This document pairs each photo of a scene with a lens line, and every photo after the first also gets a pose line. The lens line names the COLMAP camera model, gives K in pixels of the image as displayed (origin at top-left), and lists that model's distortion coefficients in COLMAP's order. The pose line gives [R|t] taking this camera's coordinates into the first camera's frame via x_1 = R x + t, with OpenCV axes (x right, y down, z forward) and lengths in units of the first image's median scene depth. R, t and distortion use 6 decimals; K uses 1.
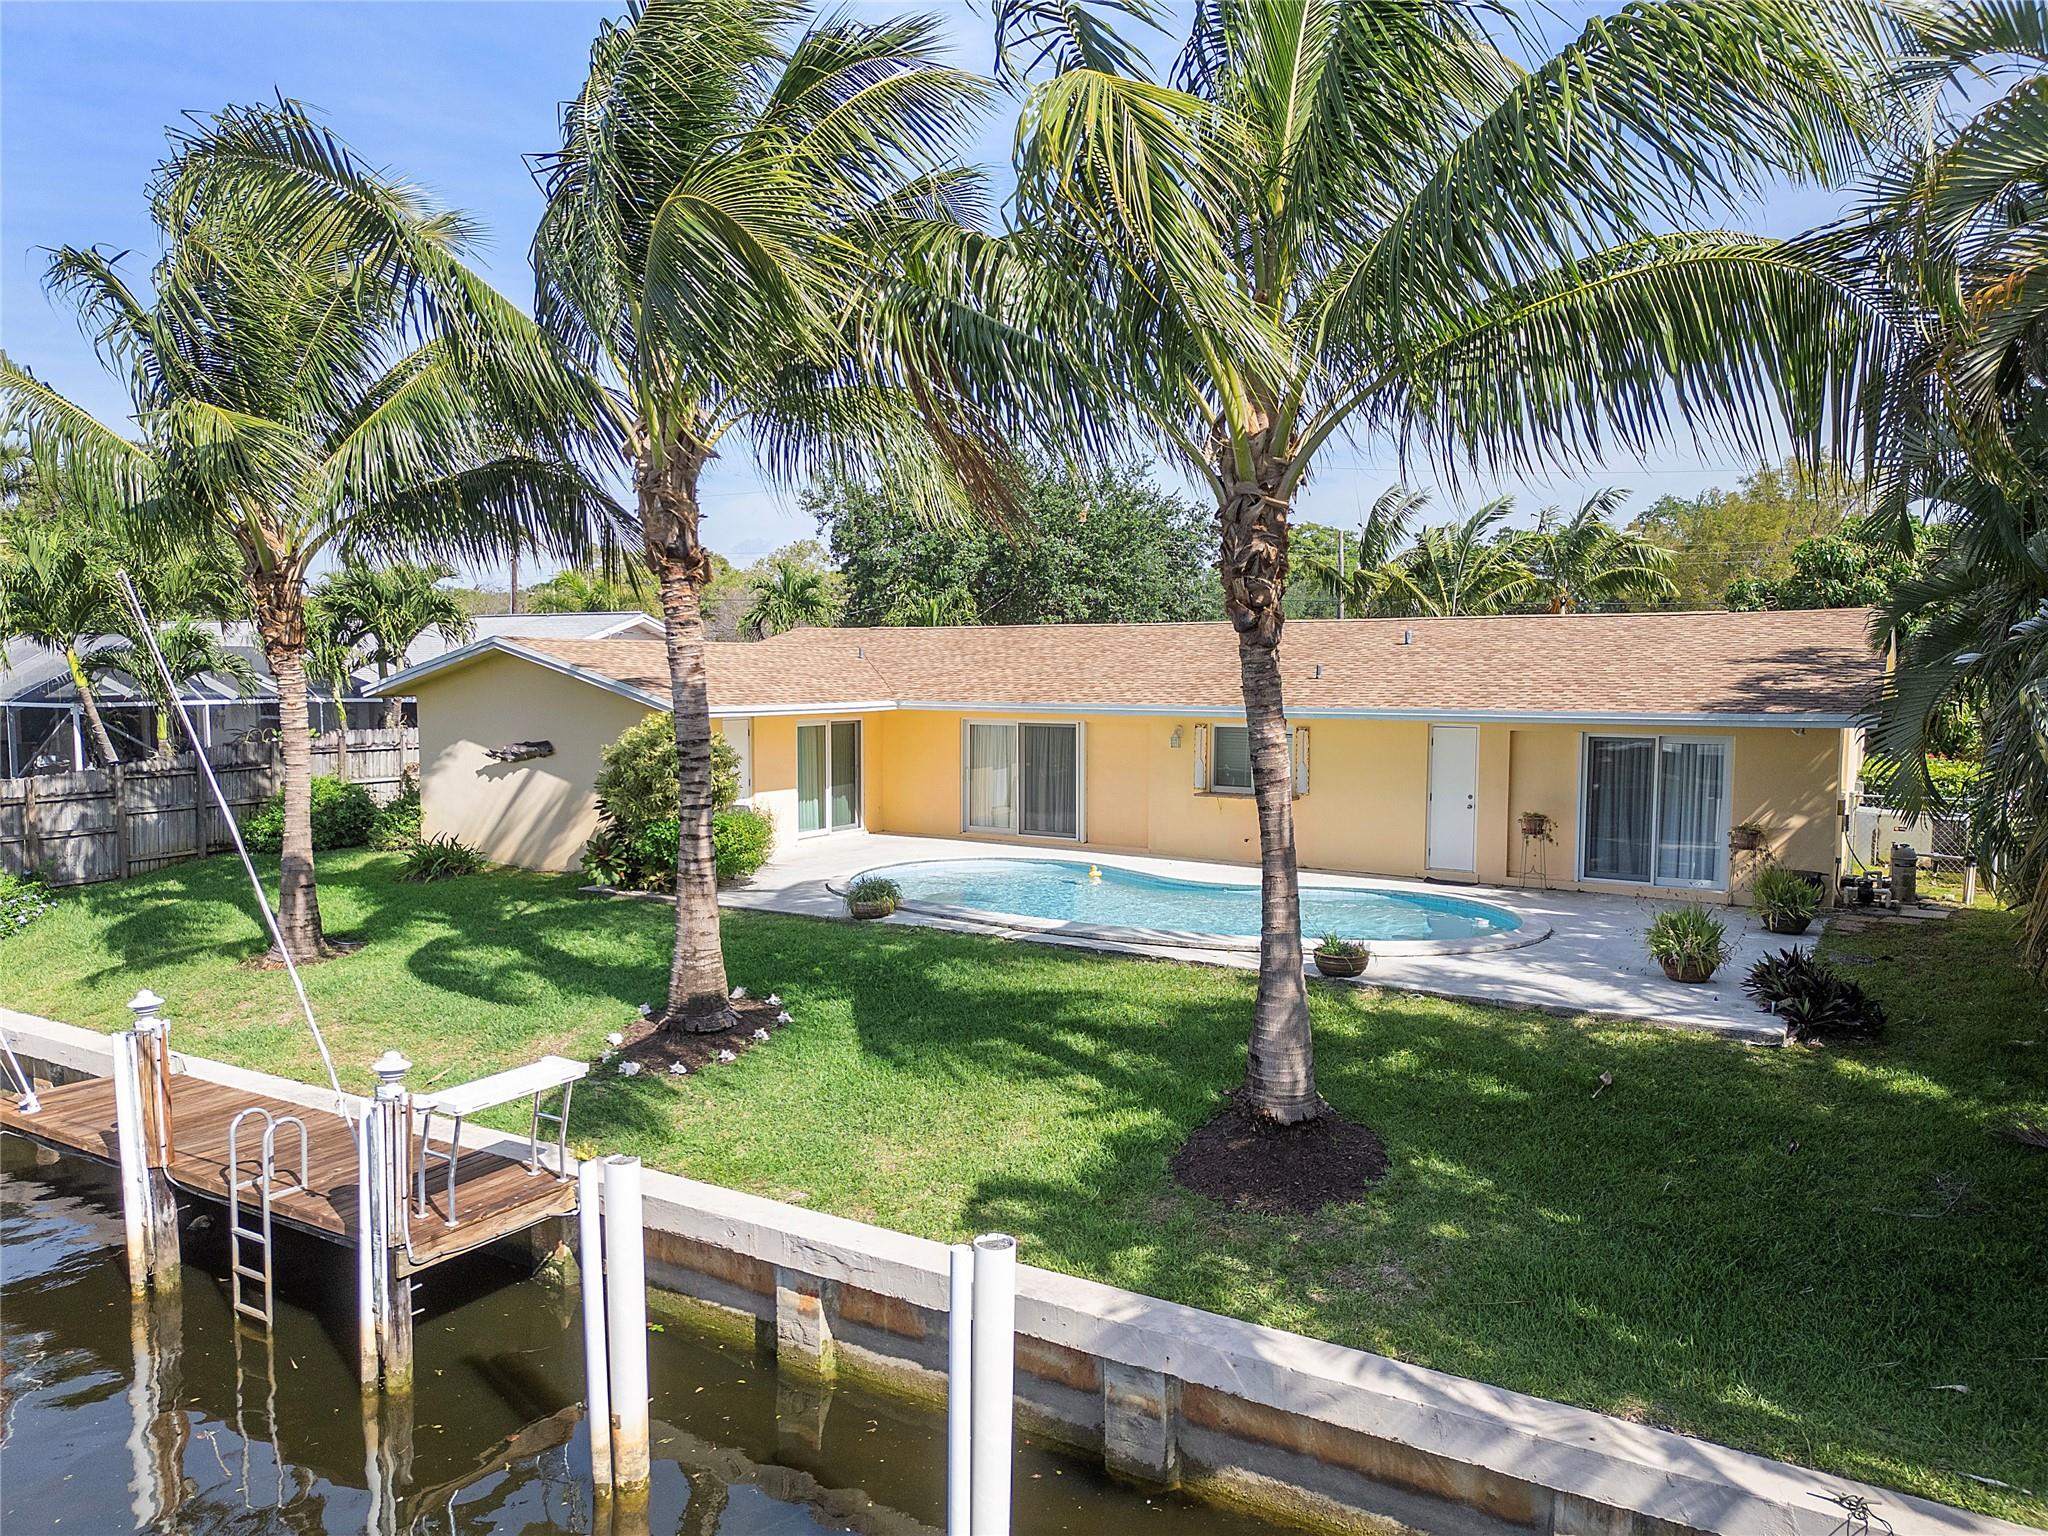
lens RADIAL K [[1451.0, 0, 1024.0], [0, 1451.0, 768.0], [0, 0, 1]] dist [0.057921, -0.051080]
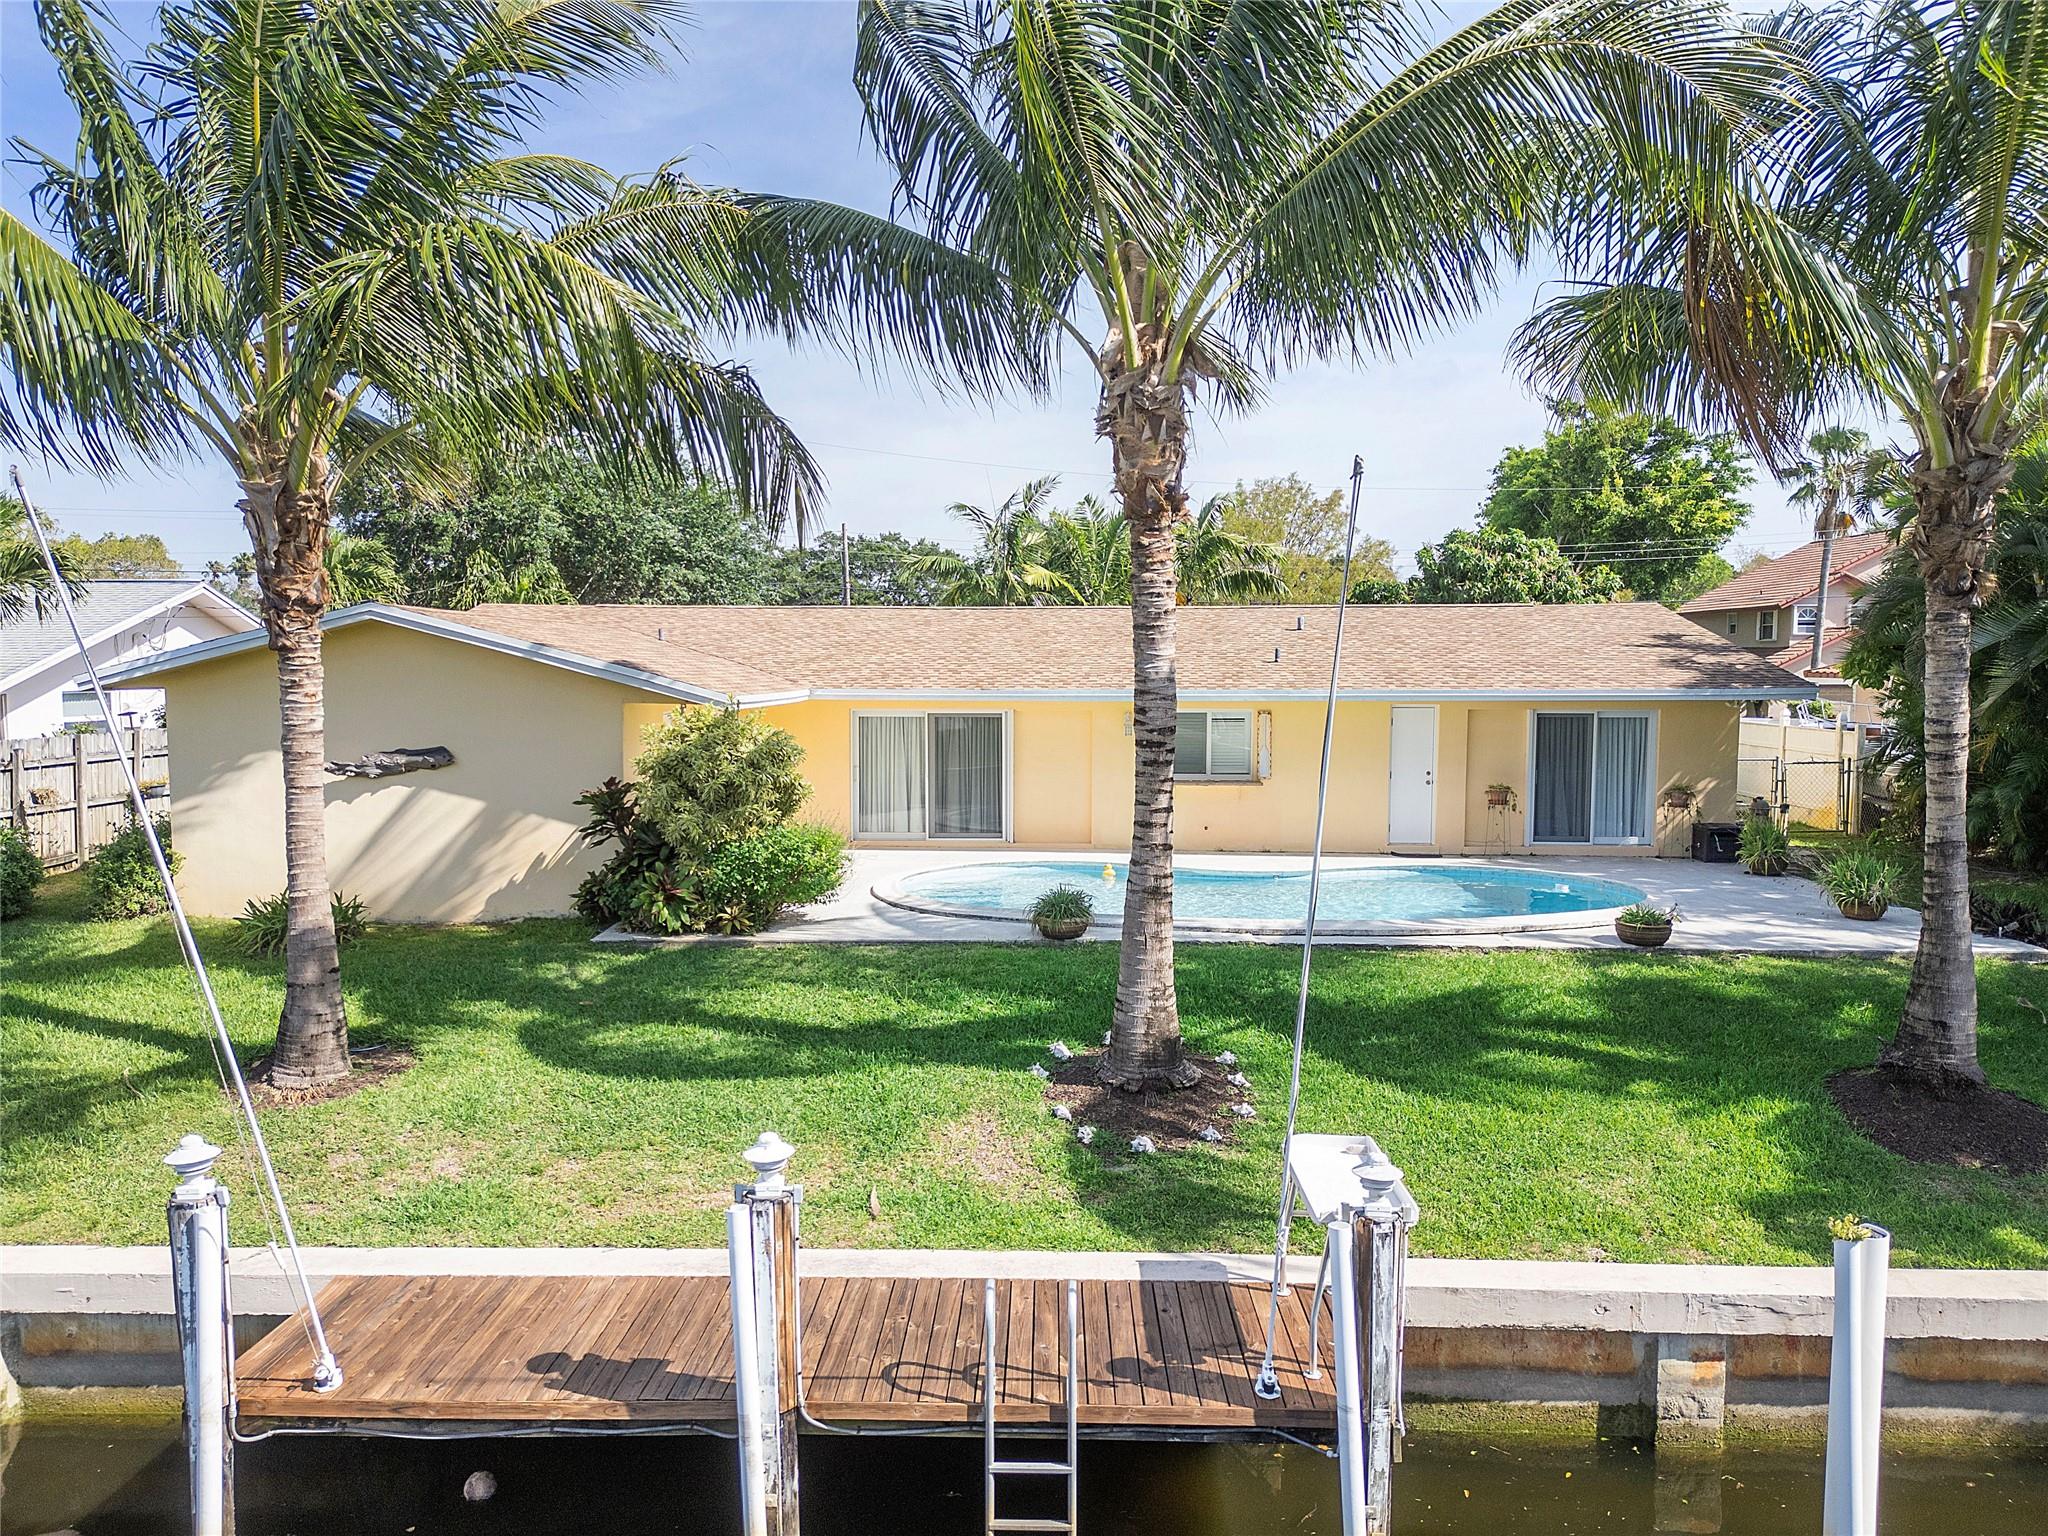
lens RADIAL K [[1451.0, 0, 1024.0], [0, 1451.0, 768.0], [0, 0, 1]] dist [0.057921, -0.051080]
pose [[0.865736, -0.036132, 0.499195, -0.525324], [0.036459, 0.999294, 0.009099, -0.004657], [-0.499171, 0.010323, 0.866442, 0.259797]]
